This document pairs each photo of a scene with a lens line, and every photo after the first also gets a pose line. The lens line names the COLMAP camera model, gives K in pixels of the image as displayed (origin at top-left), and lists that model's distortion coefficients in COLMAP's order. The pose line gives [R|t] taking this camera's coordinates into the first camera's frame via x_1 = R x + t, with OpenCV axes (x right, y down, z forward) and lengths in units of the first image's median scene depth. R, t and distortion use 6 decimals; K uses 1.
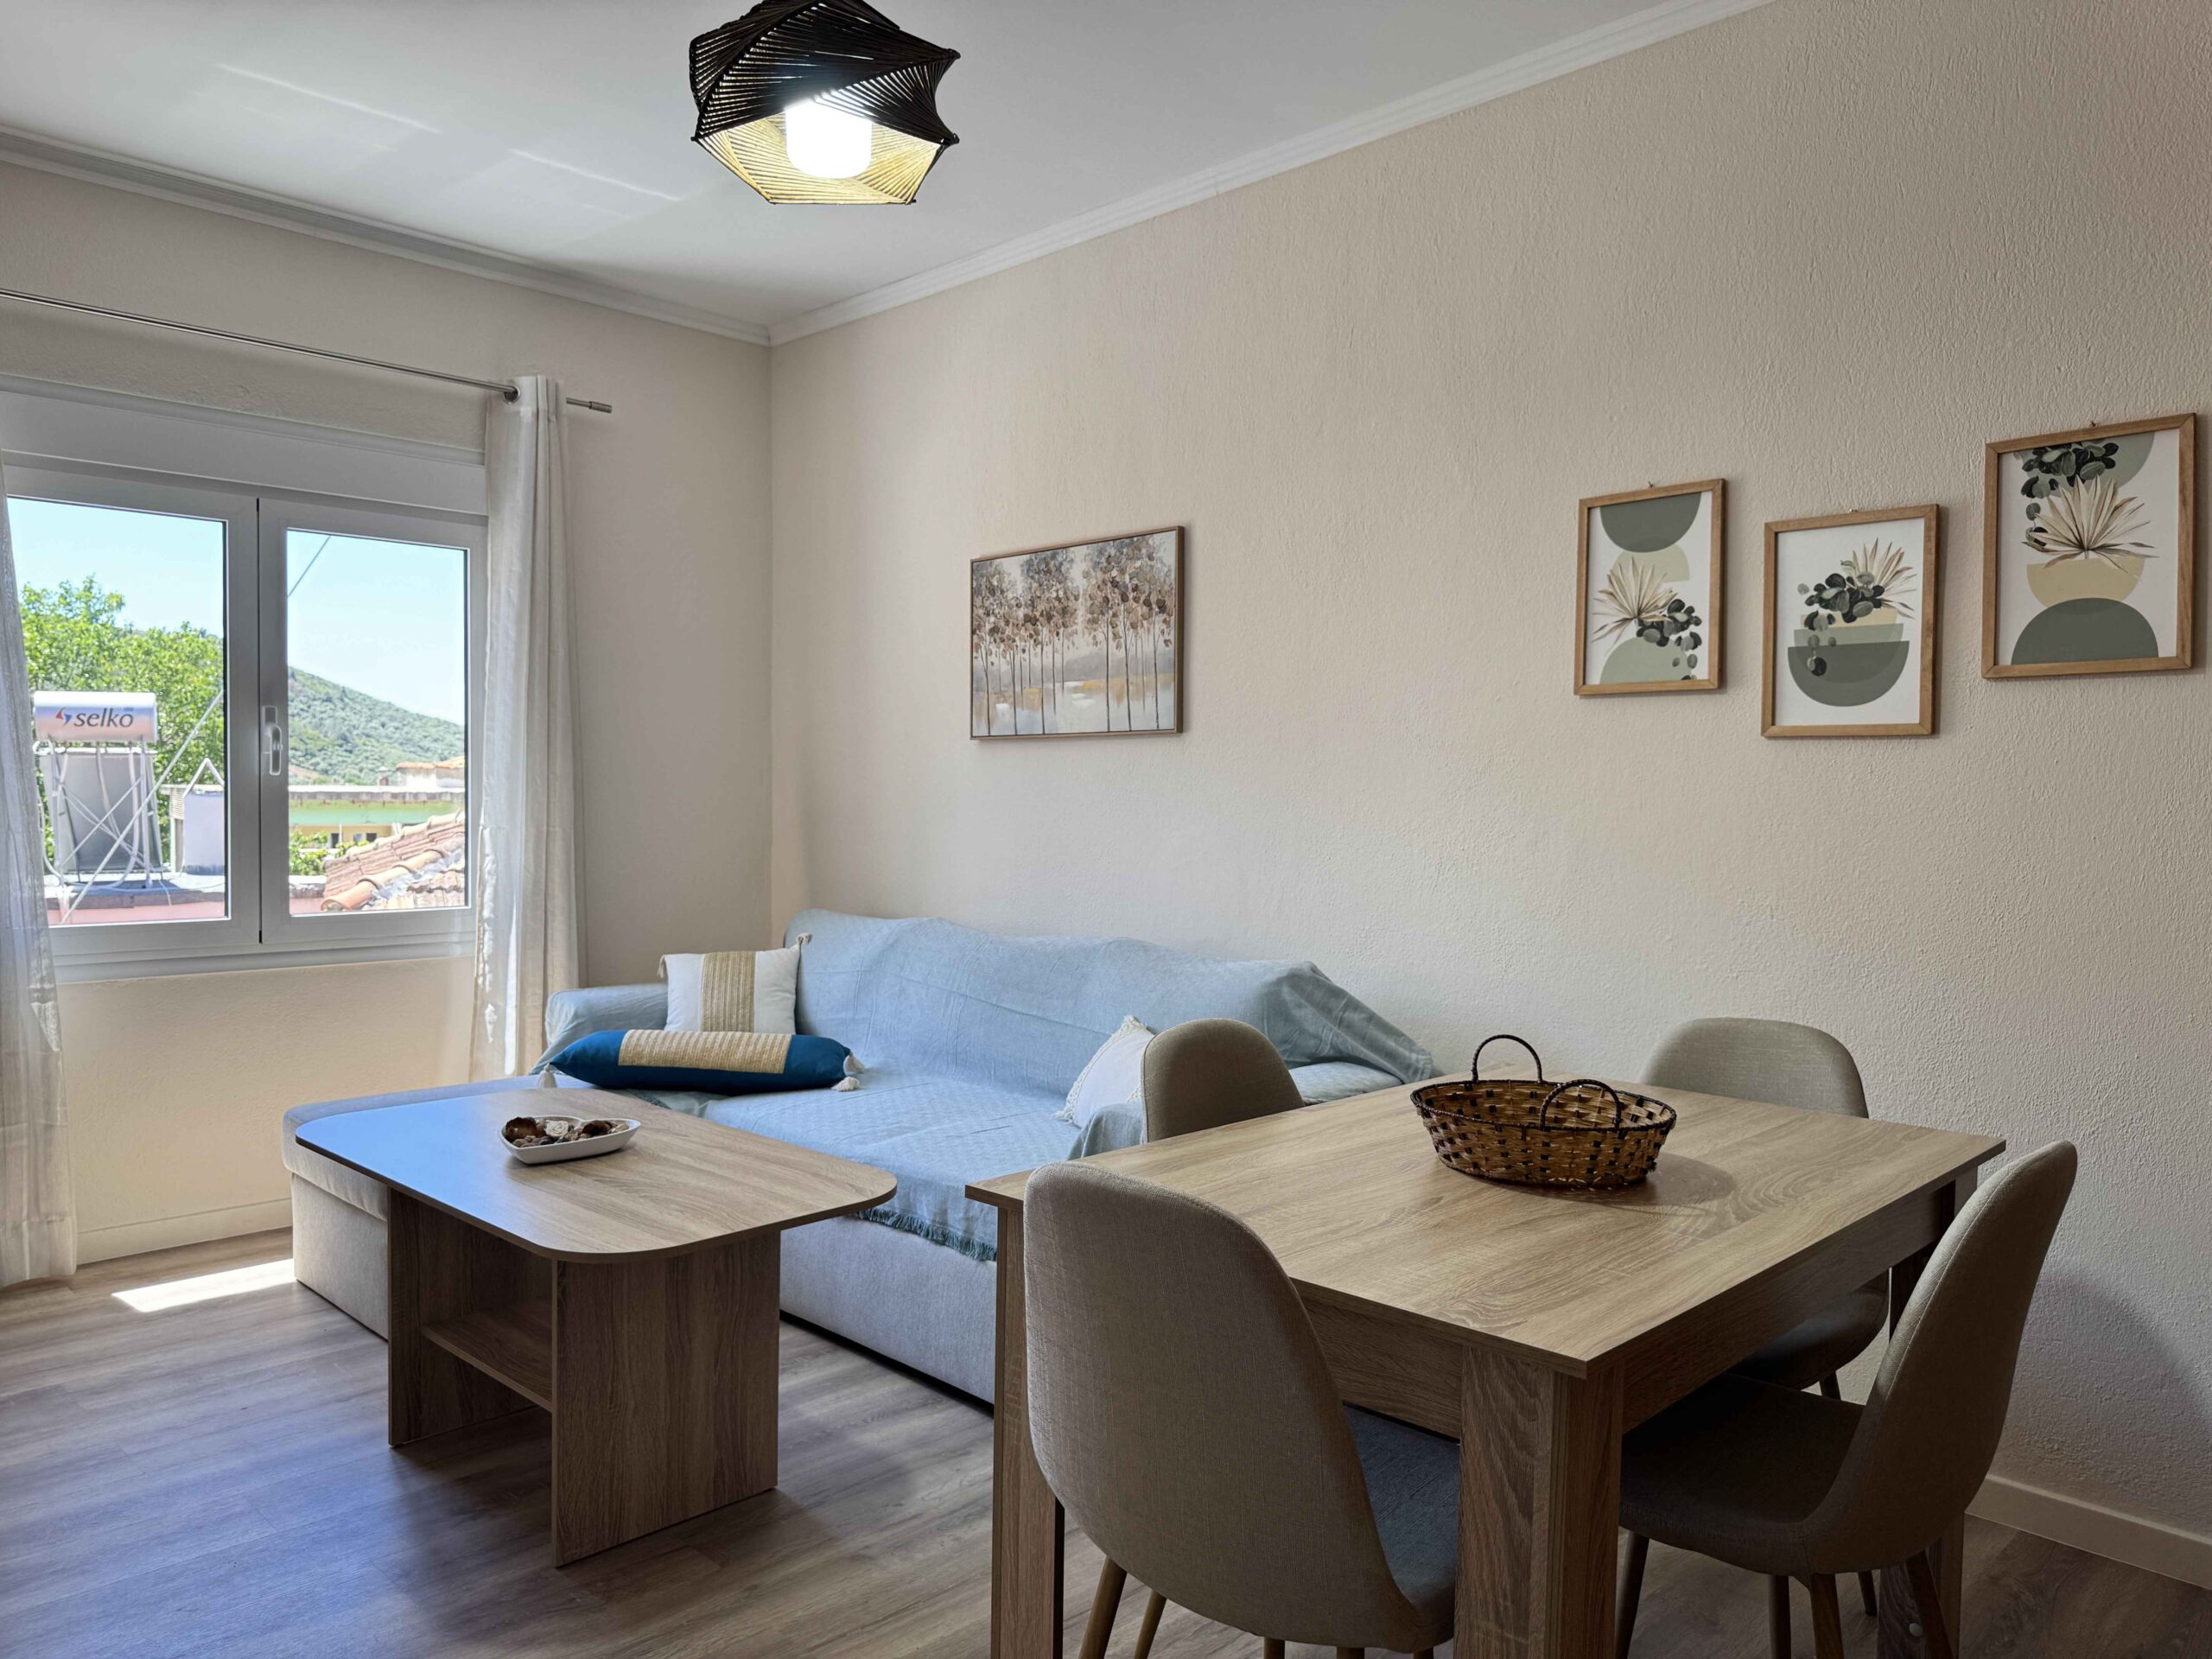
lens RADIAL K [[1561.2, 0, 1114.4], [0, 1561.2, 814.1], [0, 0, 1]] dist [0.064435, -0.087878]
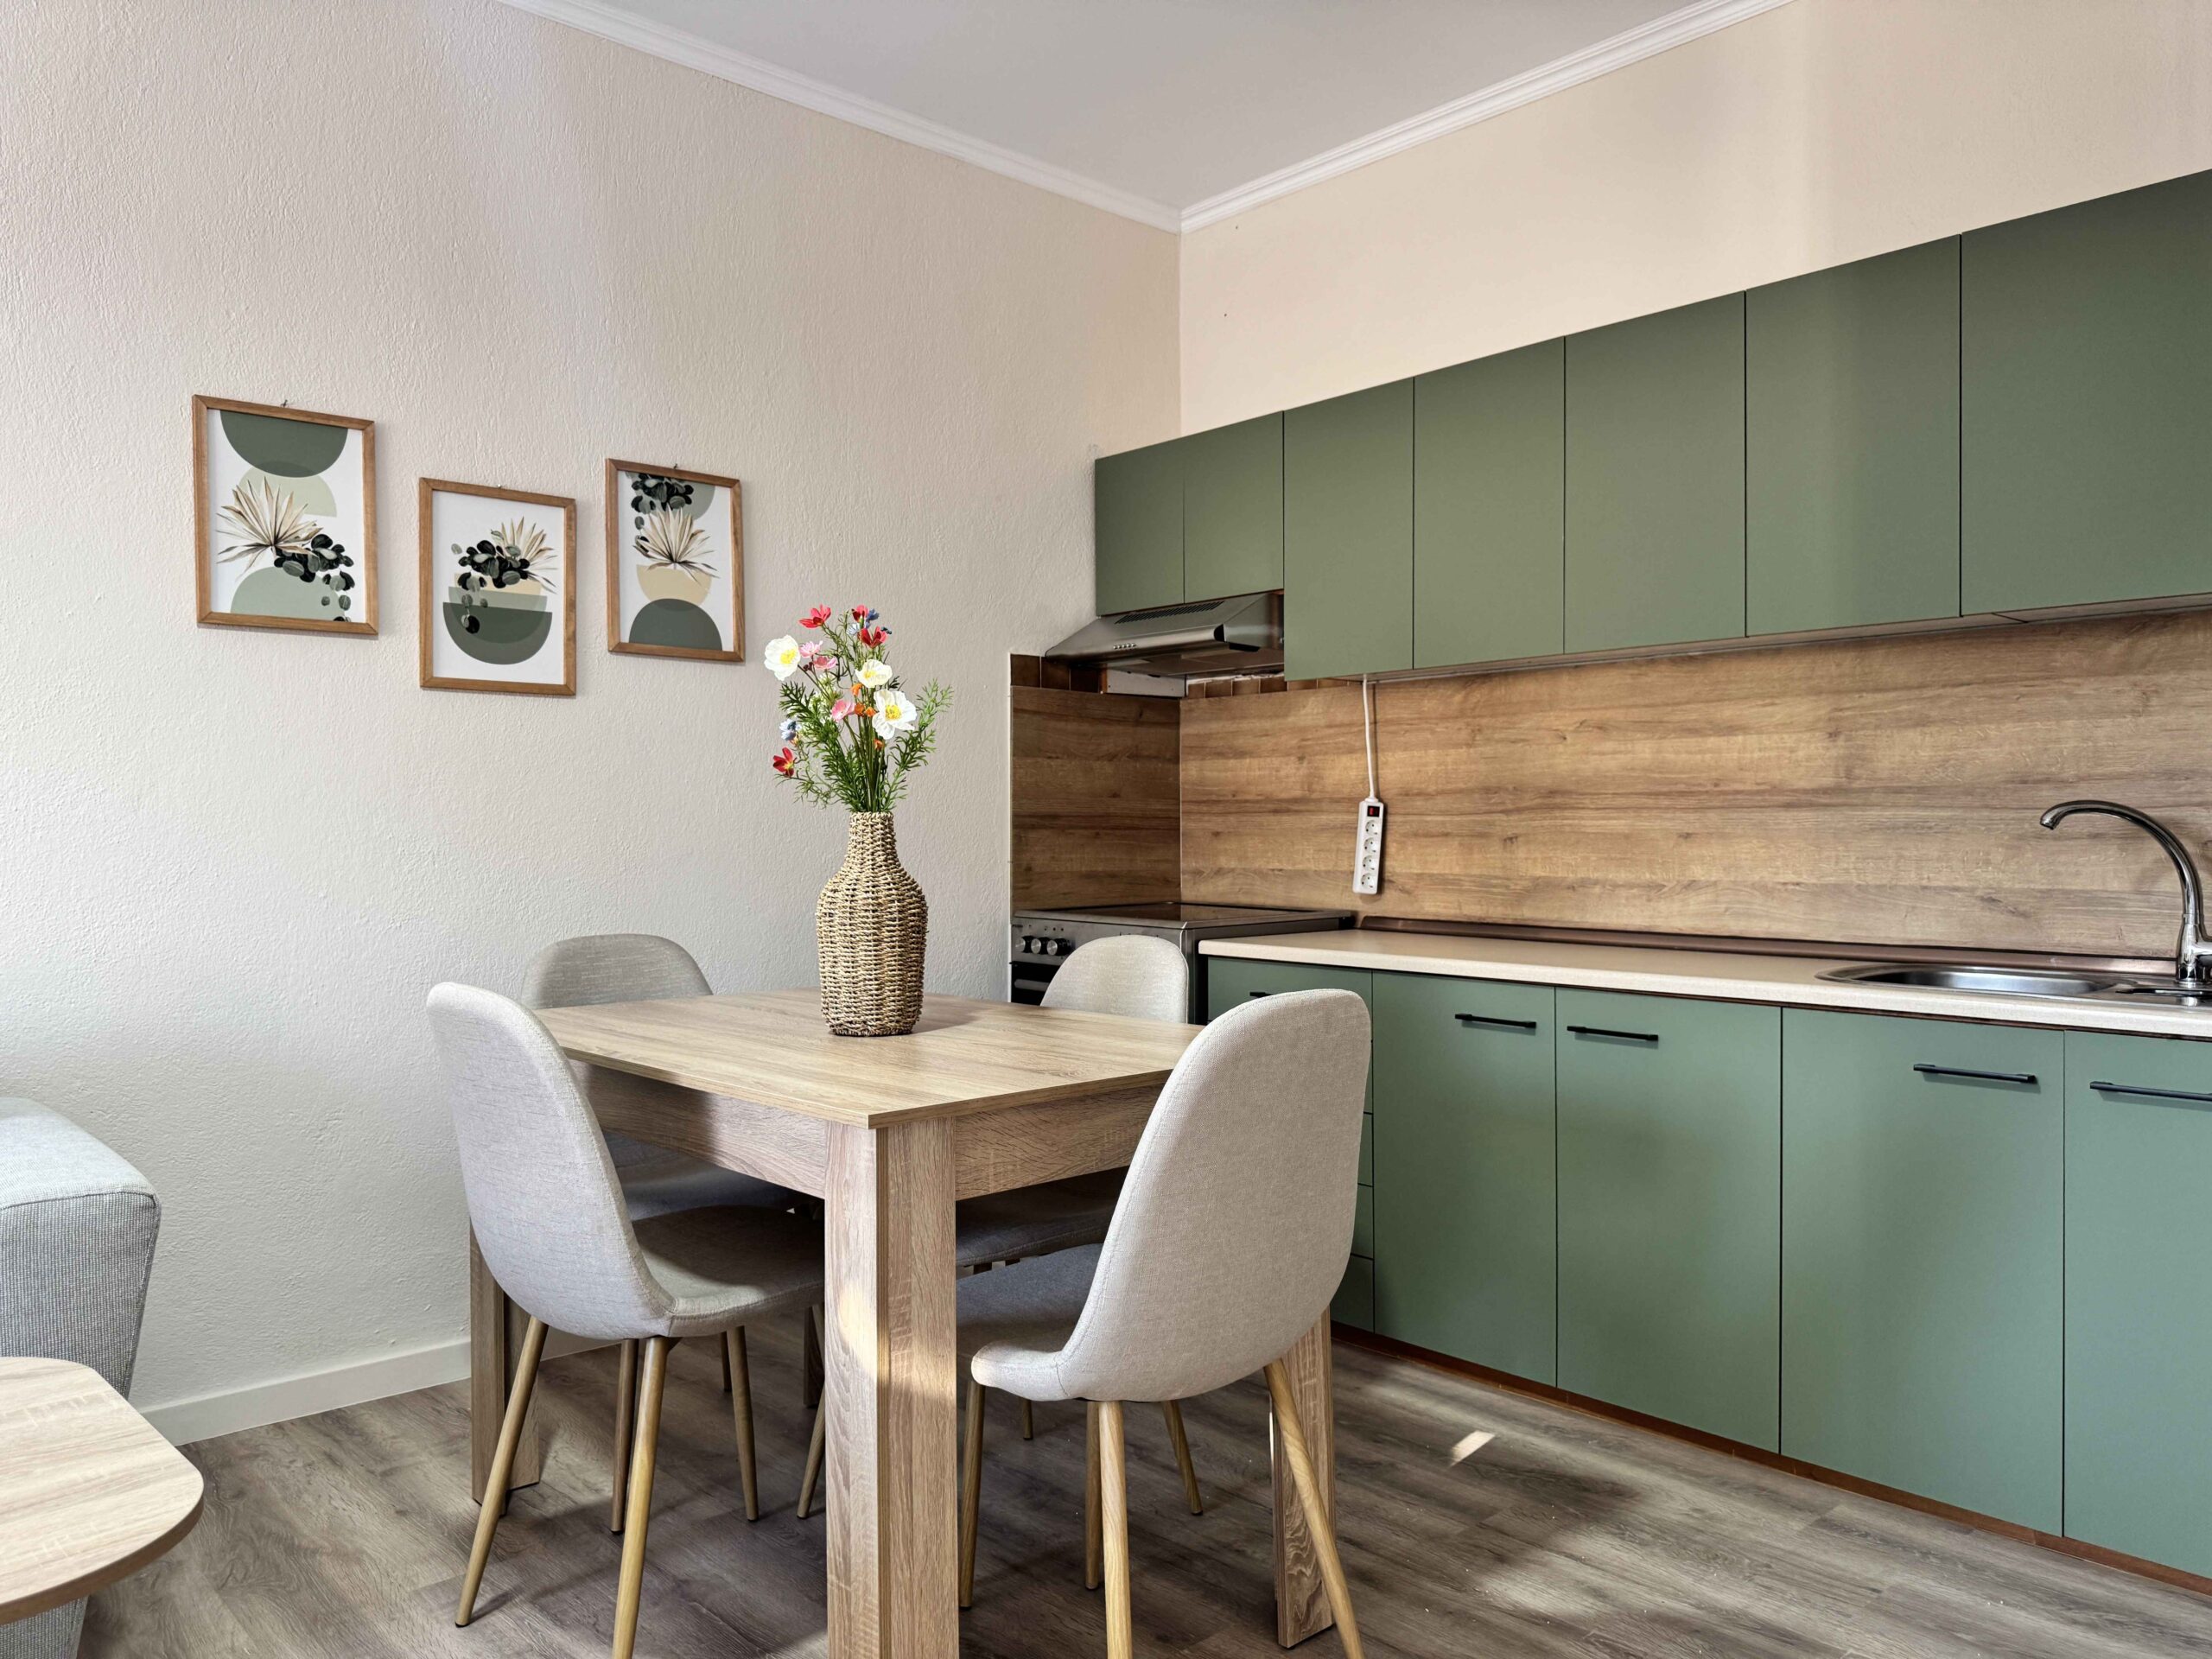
lens RADIAL K [[1561.2, 0, 1097.6], [0, 1561.2, 841.2], [0, 0, 1]] dist [0.064435, -0.087878]
pose [[0.061811, -0.017902, 0.997927, -0.600133], [0.022514, 0.999610, 0.016538, 0.045979], [-0.997834, 0.021445, 0.062190, 0.511422]]
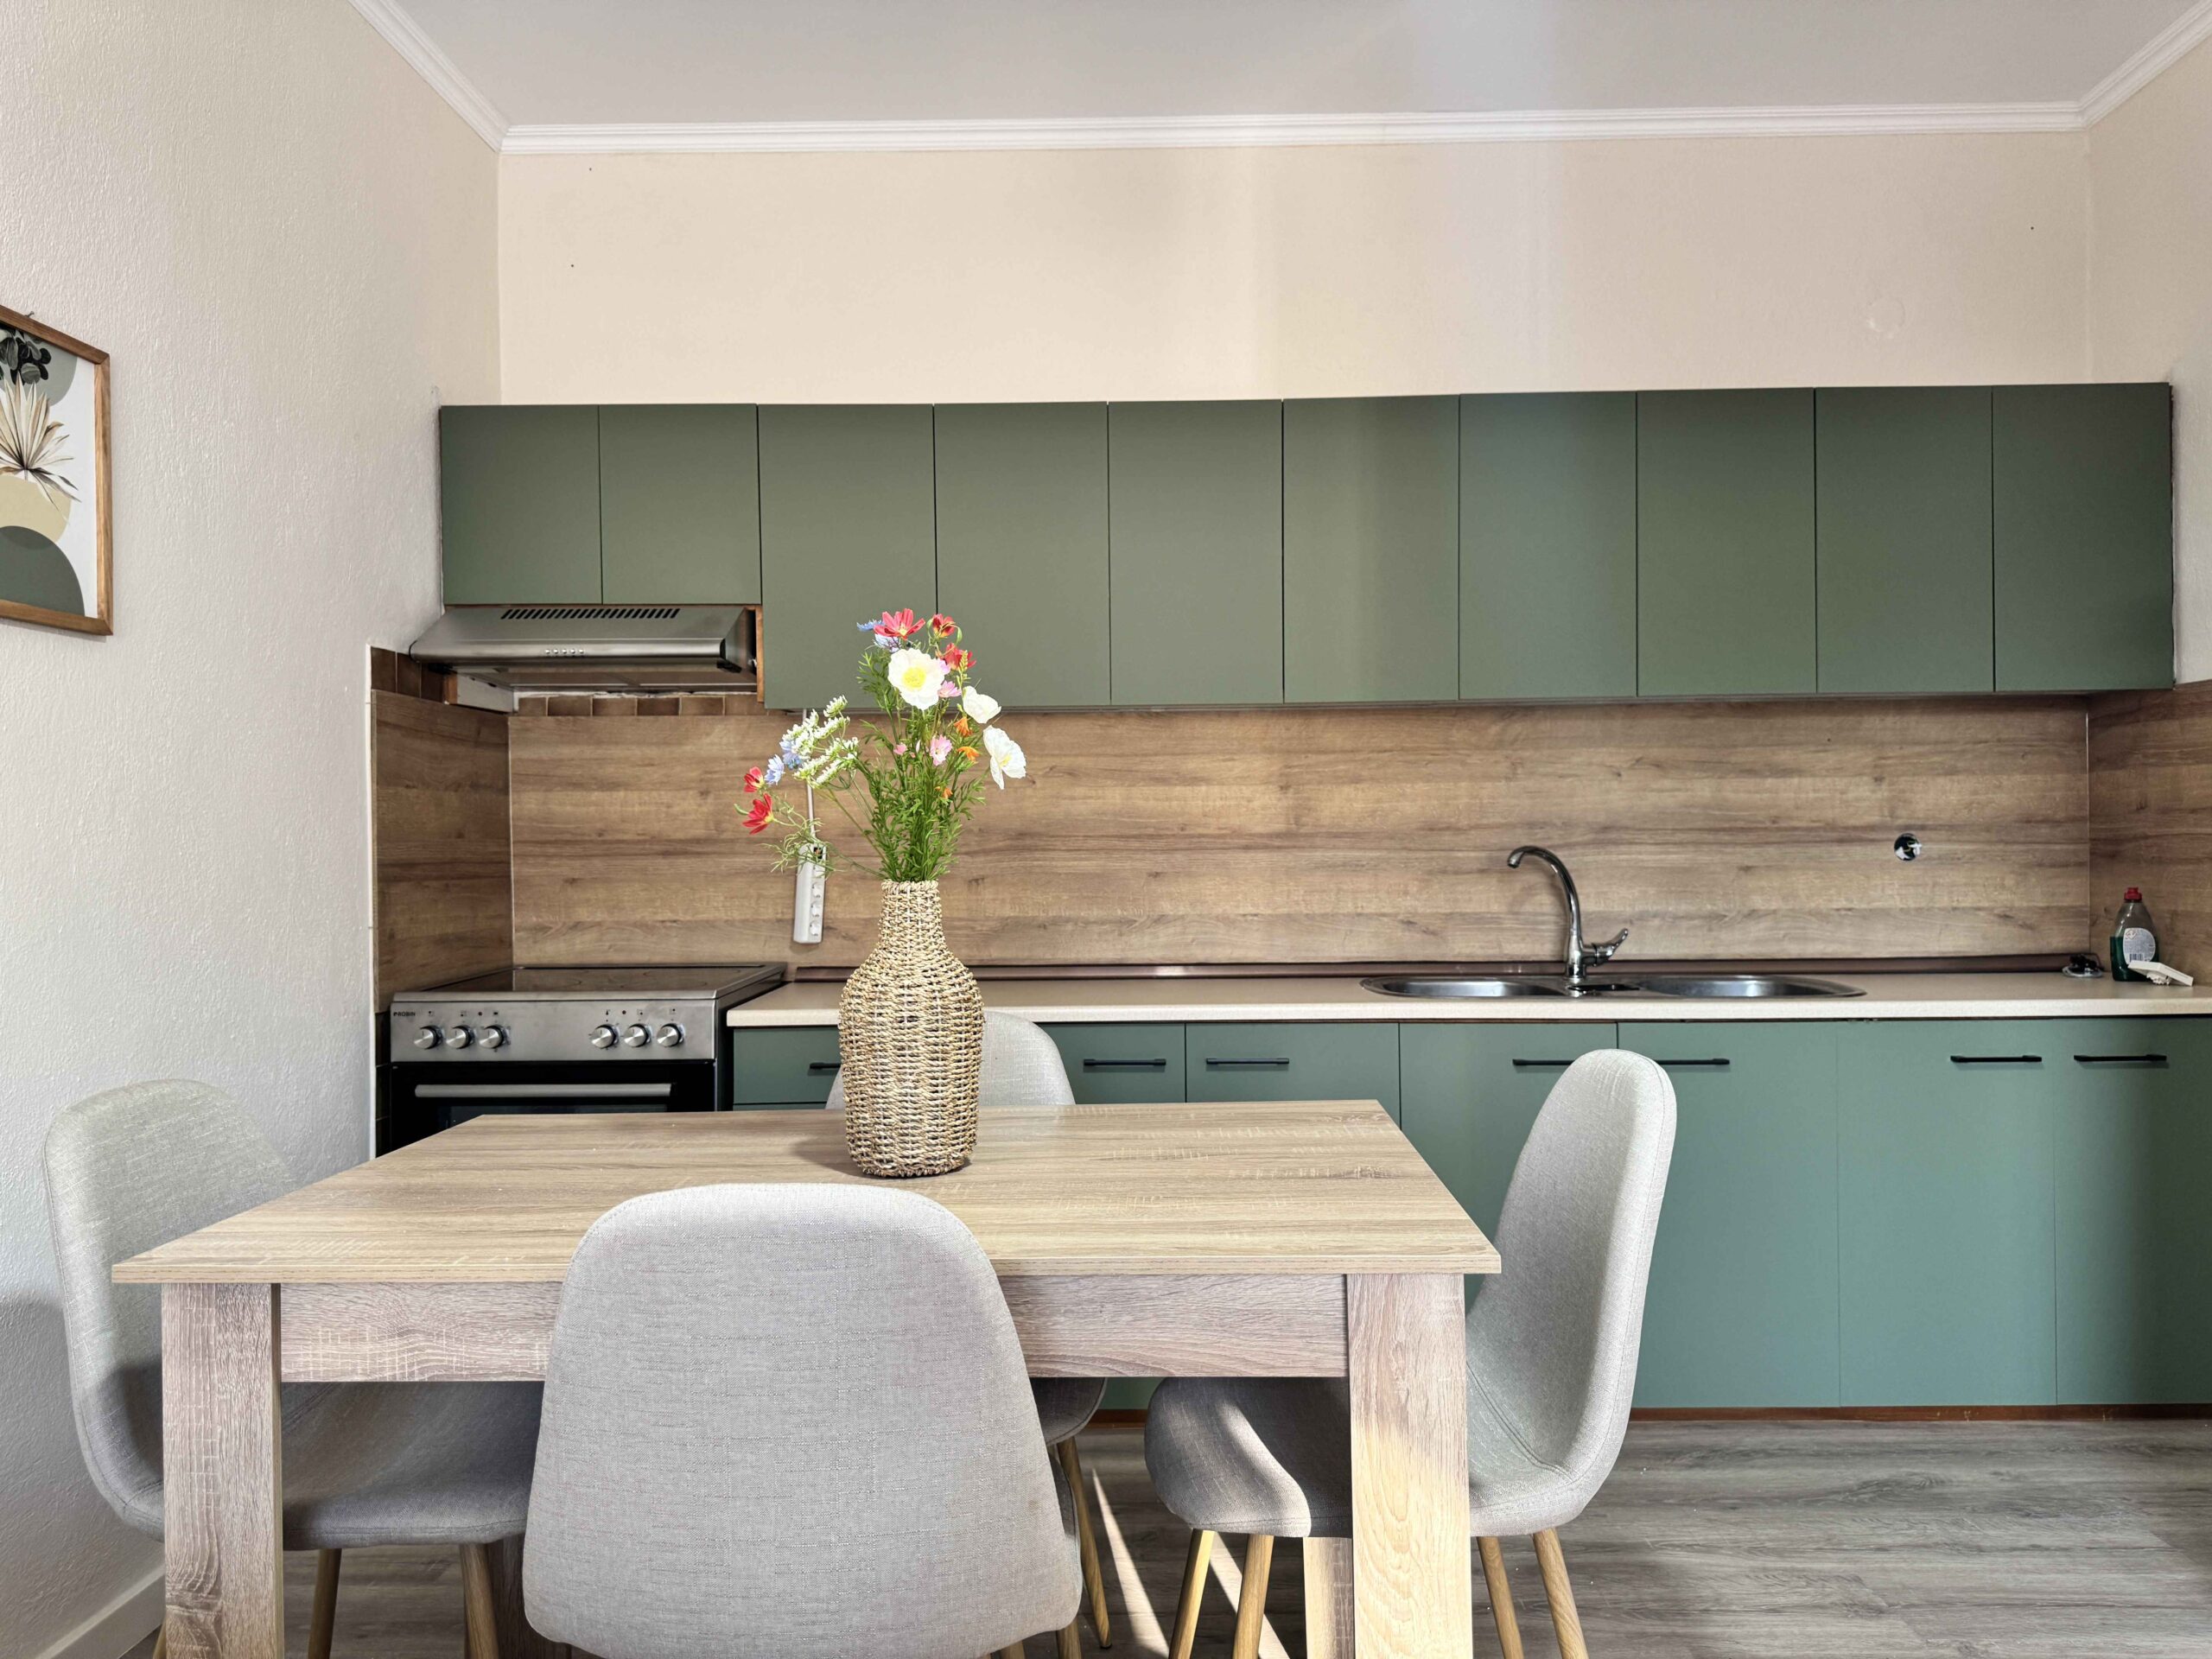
lens RADIAL K [[1561.2, 0, 1095.2], [0, 1561.2, 839.8], [0, 0, 1]] dist [0.064435, -0.087878]
pose [[-0.680983, -0.003797, 0.732289, -0.314799], [0.019061, 0.999556, 0.022909, 0.013511], [-0.732051, 0.029559, -0.680608, 1.032365]]
